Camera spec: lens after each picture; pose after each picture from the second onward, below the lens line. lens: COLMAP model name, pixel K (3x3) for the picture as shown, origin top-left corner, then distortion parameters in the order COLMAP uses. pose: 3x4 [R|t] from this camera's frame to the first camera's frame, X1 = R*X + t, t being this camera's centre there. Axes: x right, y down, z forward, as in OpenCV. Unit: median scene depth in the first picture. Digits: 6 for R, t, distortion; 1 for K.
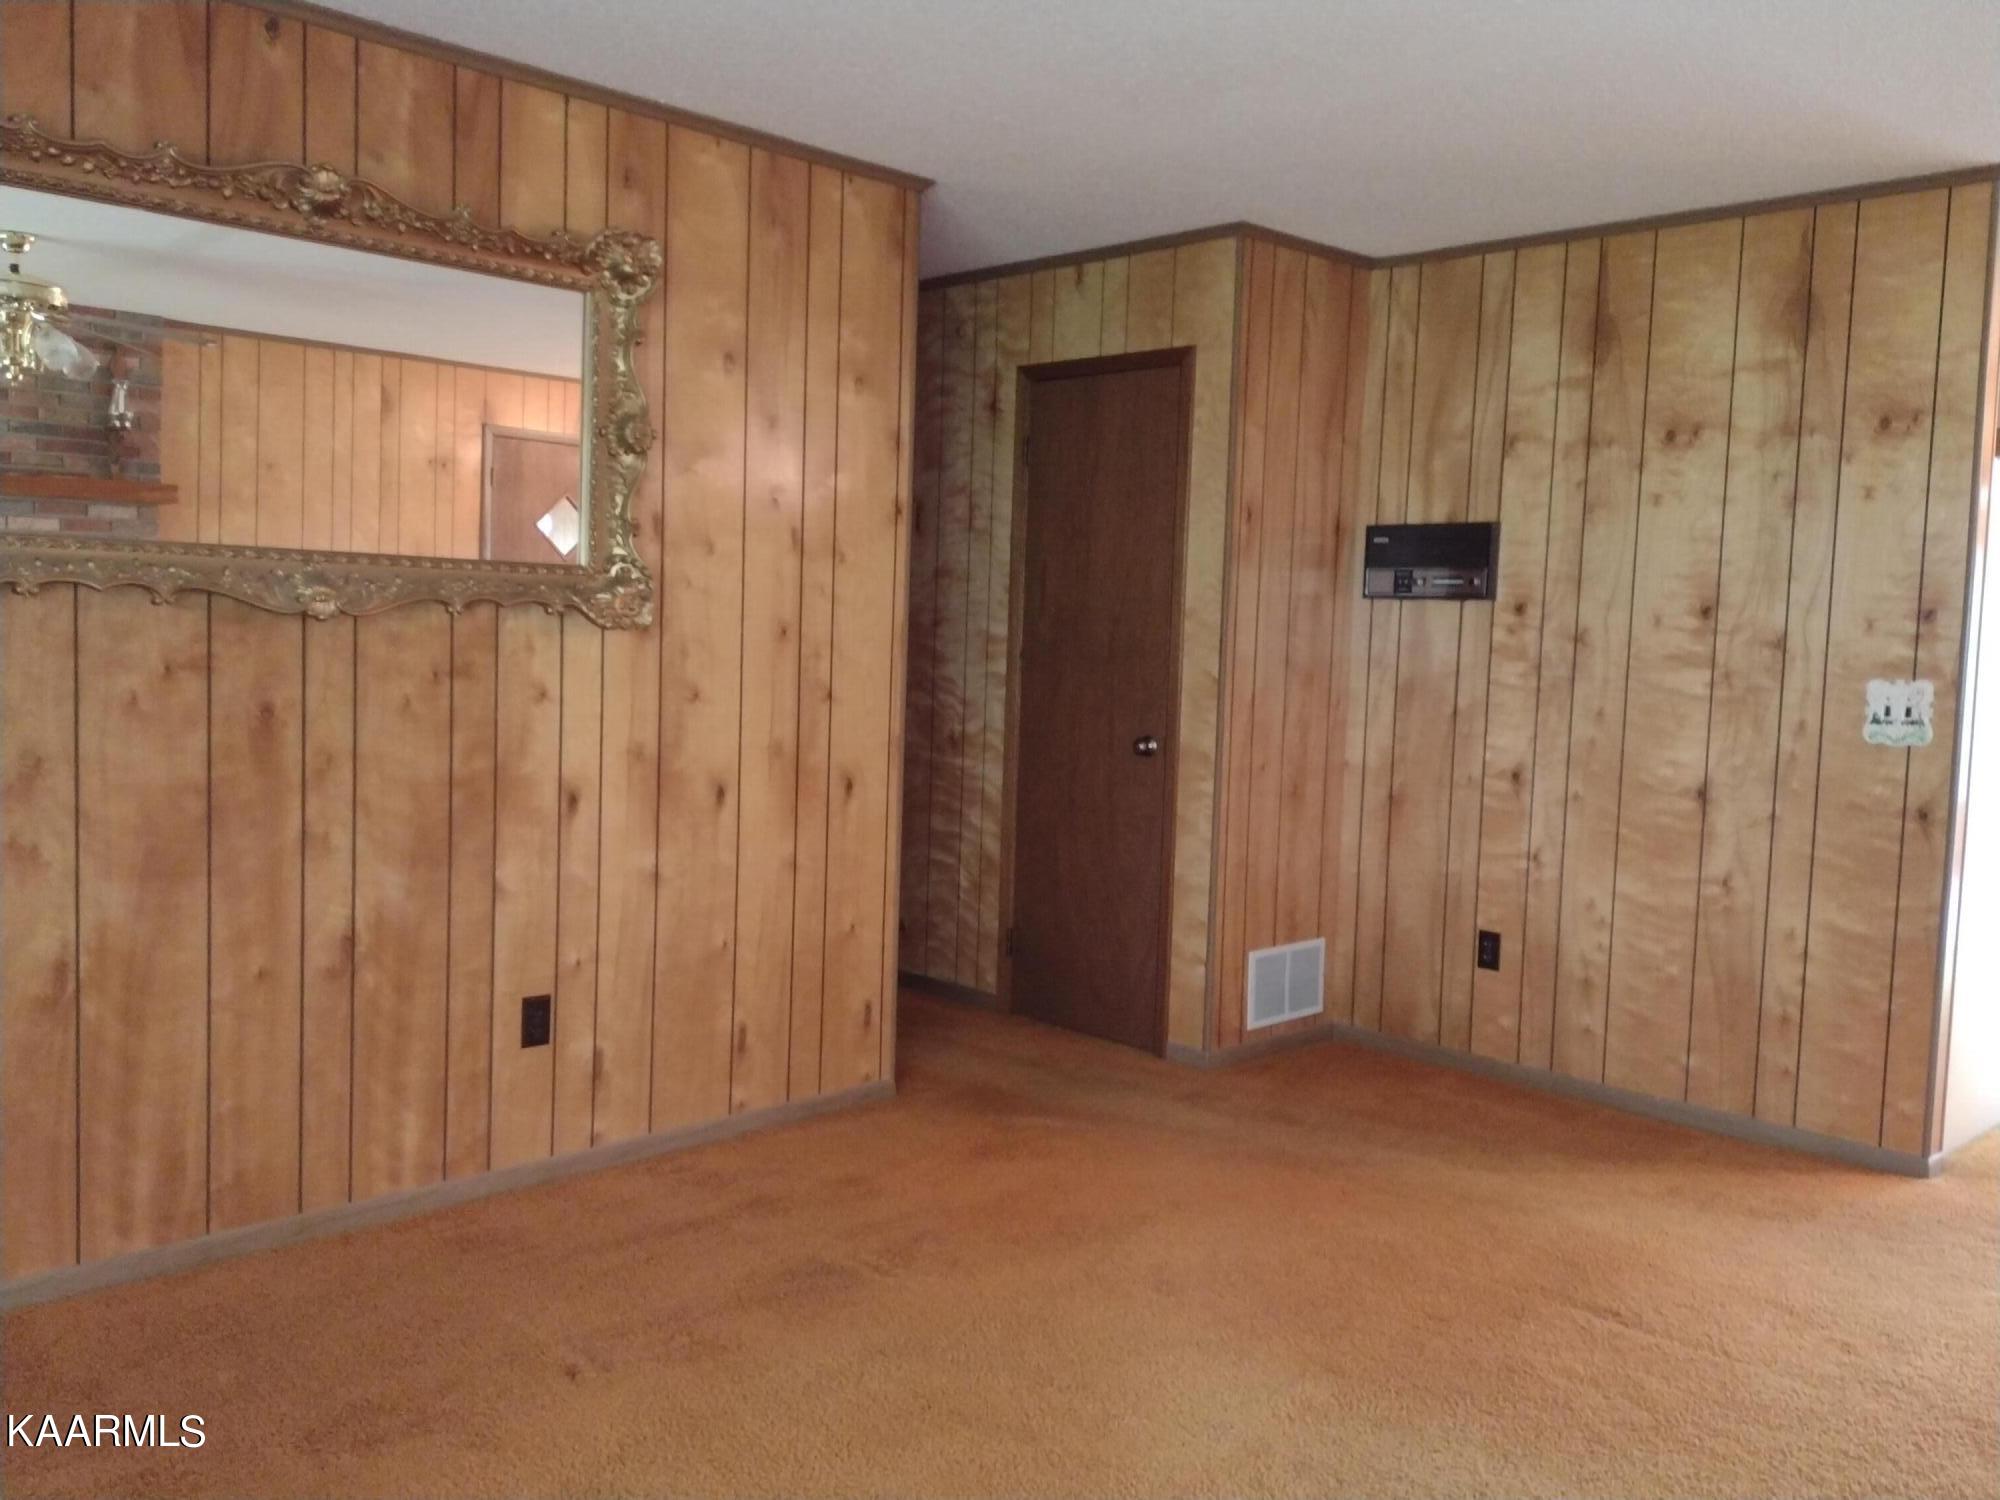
lens RADIAL K [[1654.7, 0, 1006.1], [0, 1654.7, 745.5], [0, 0, 1]] dist [0.084685, -0.122543]
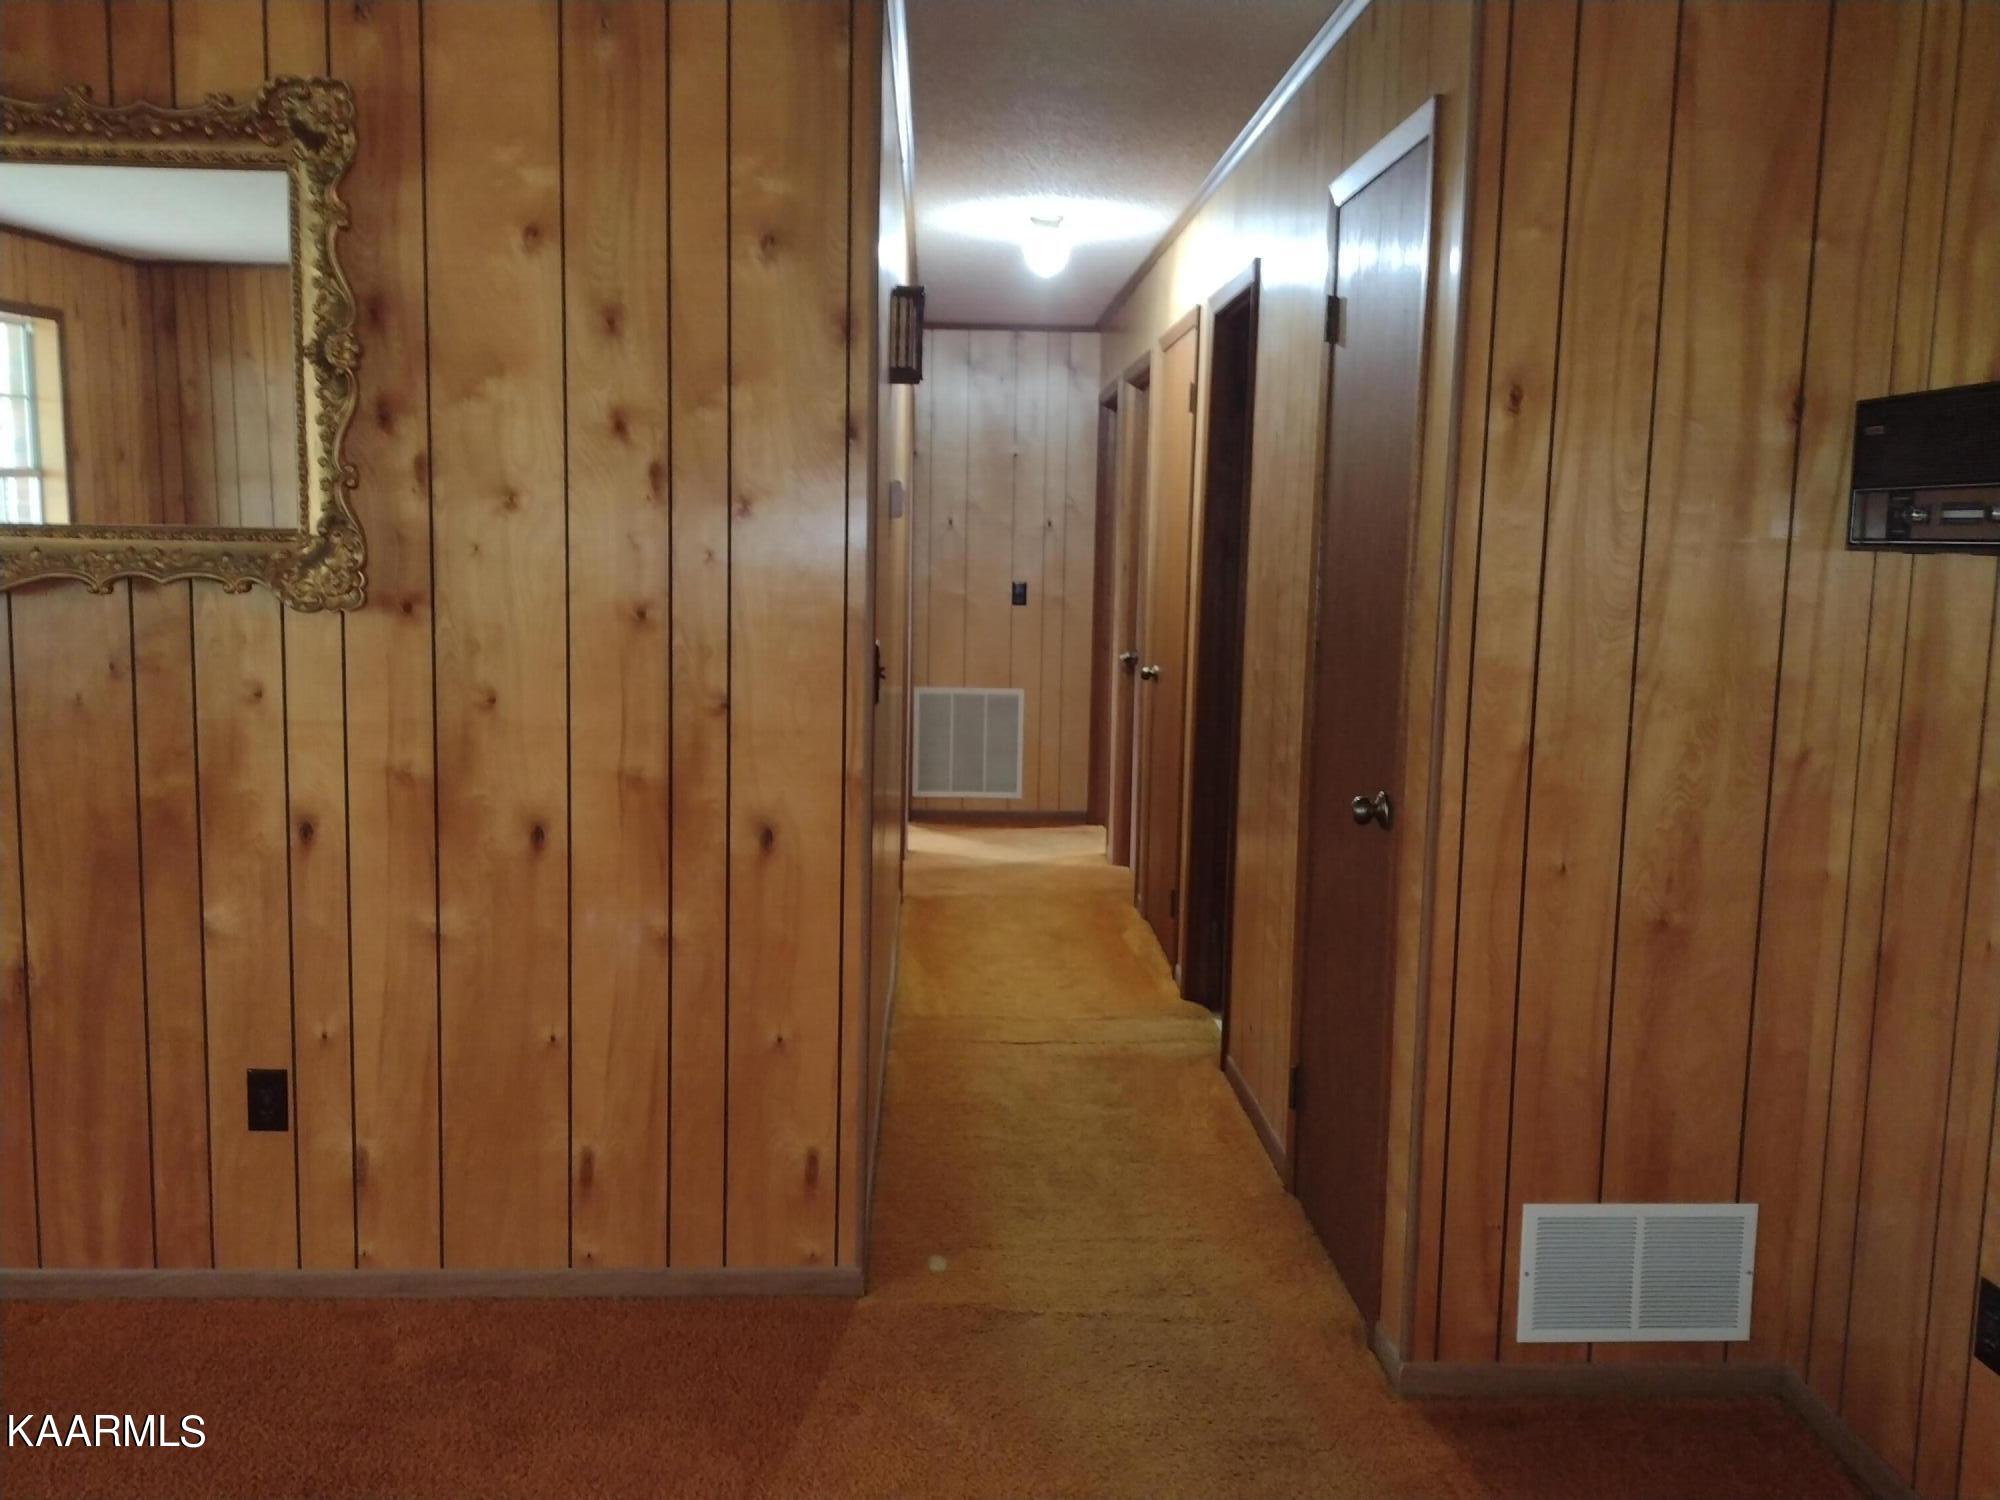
lens RADIAL K [[1670.7, 0, 1007.3], [0, 1670.7, 741.0], [0, 0, 1]] dist [0.079555, -0.124114]
pose [[0.738694, 0.063716, -0.671023, 0.440496], [-0.044960, 0.997963, 0.045267, -0.051450], [0.672540, -0.003269, 0.740054, 0.545352]]
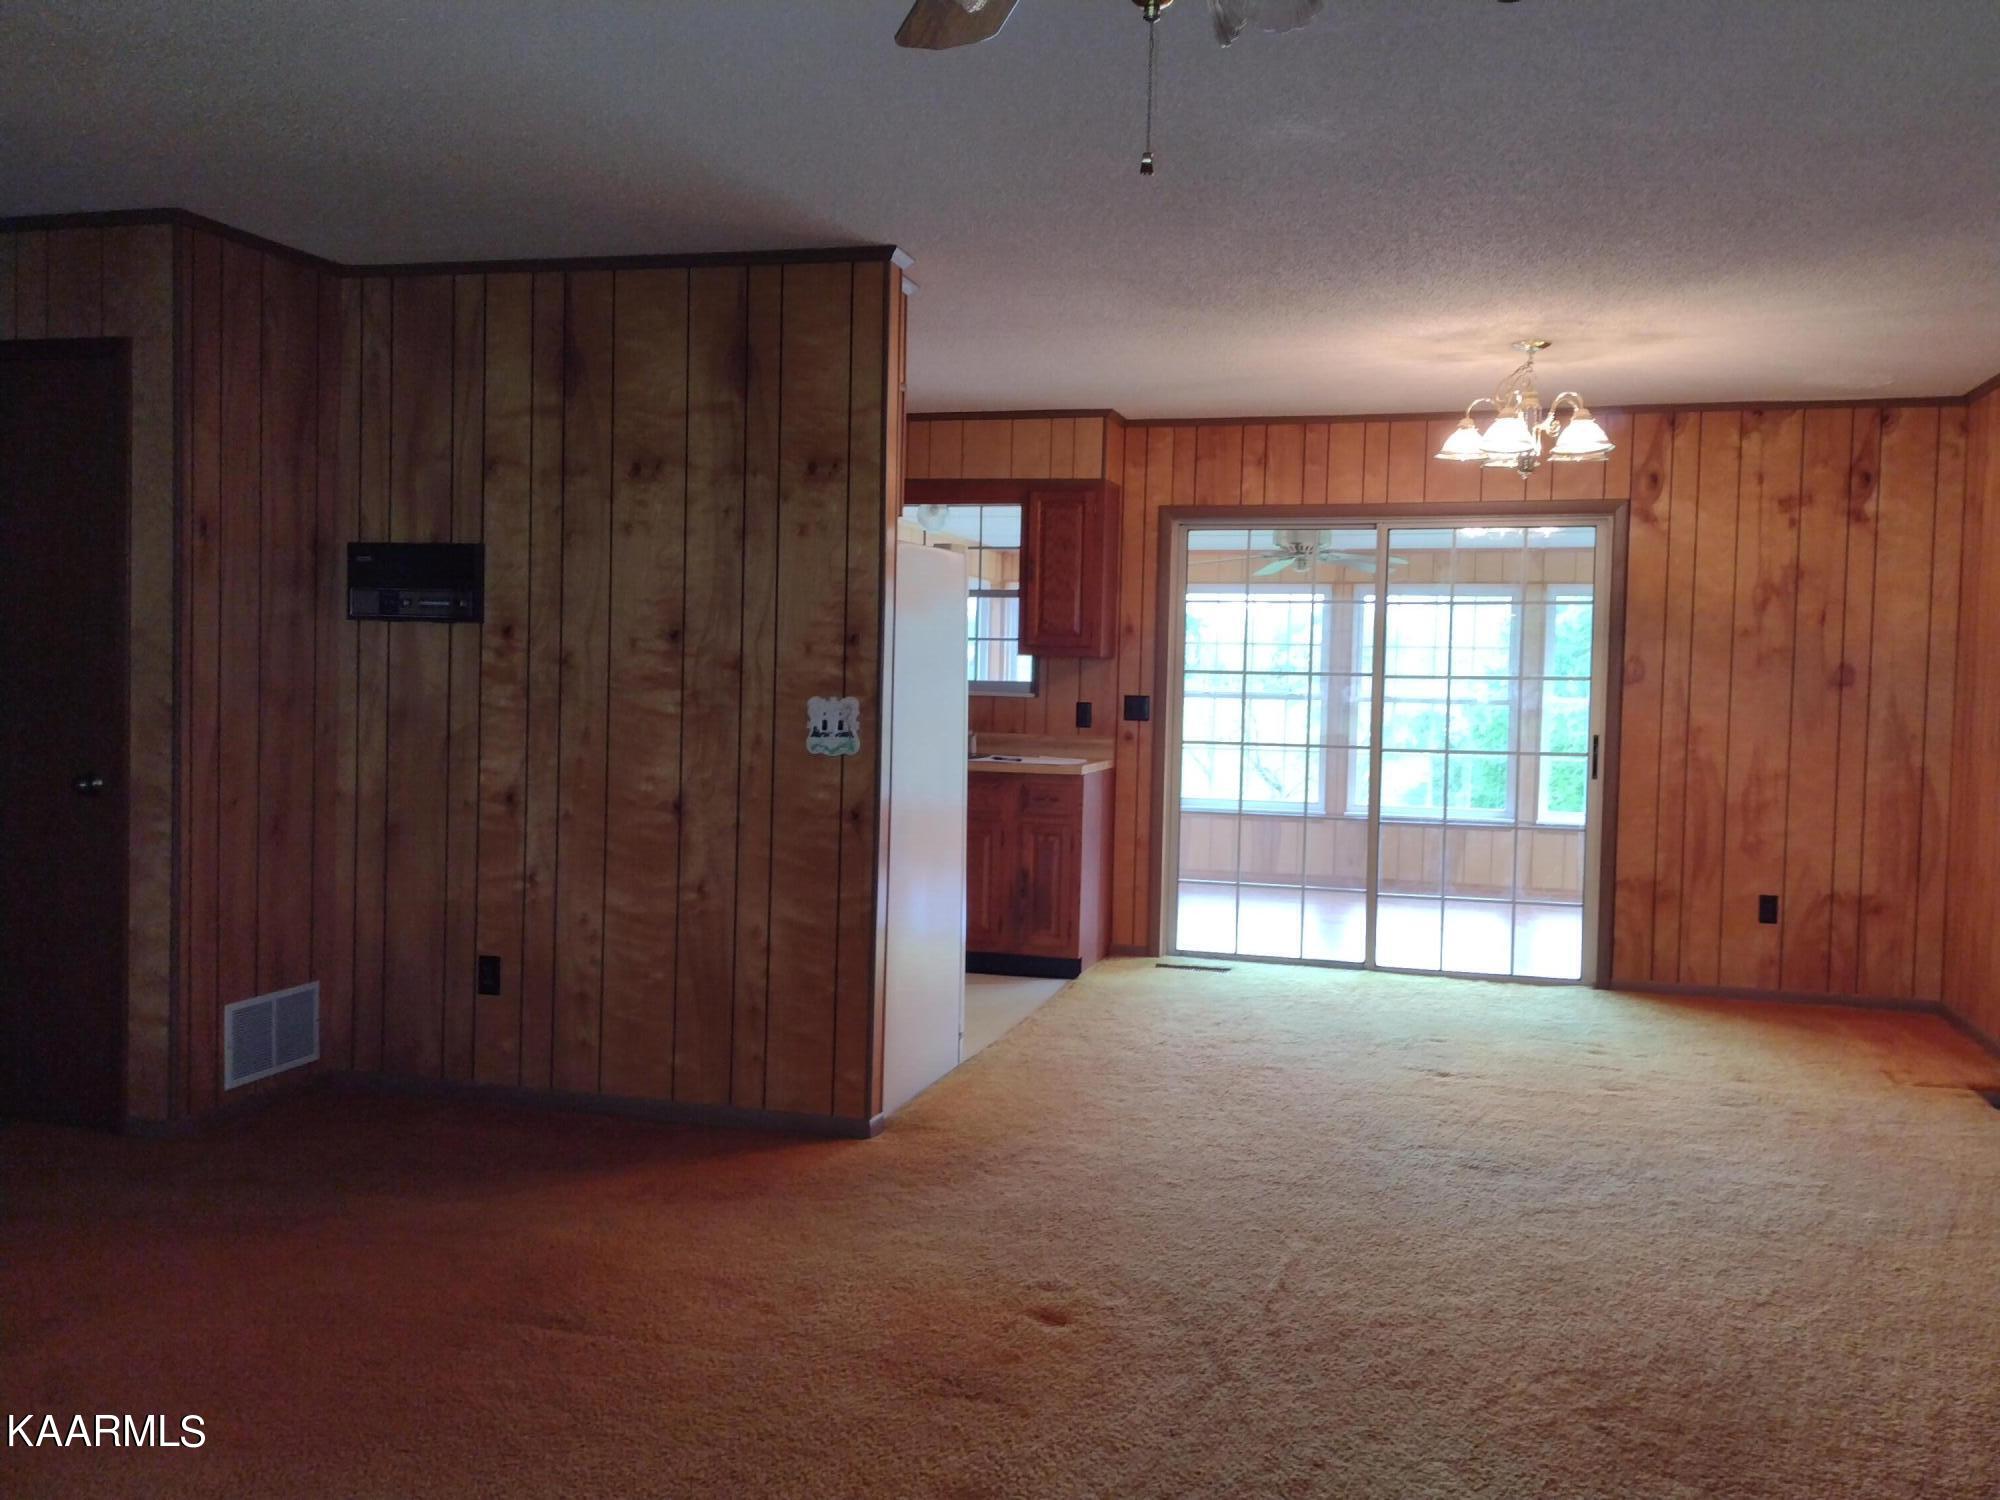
lens RADIAL K [[1654.7, 0, 1006.1], [0, 1654.7, 745.5], [0, 0, 1]] dist [0.084685, -0.122543]
pose [[0.870311, -0.030340, 0.491568, 0.082975], [0.037967, 0.999264, -0.005545, 0.003919], [-0.491038, 0.023490, 0.870822, -0.021662]]
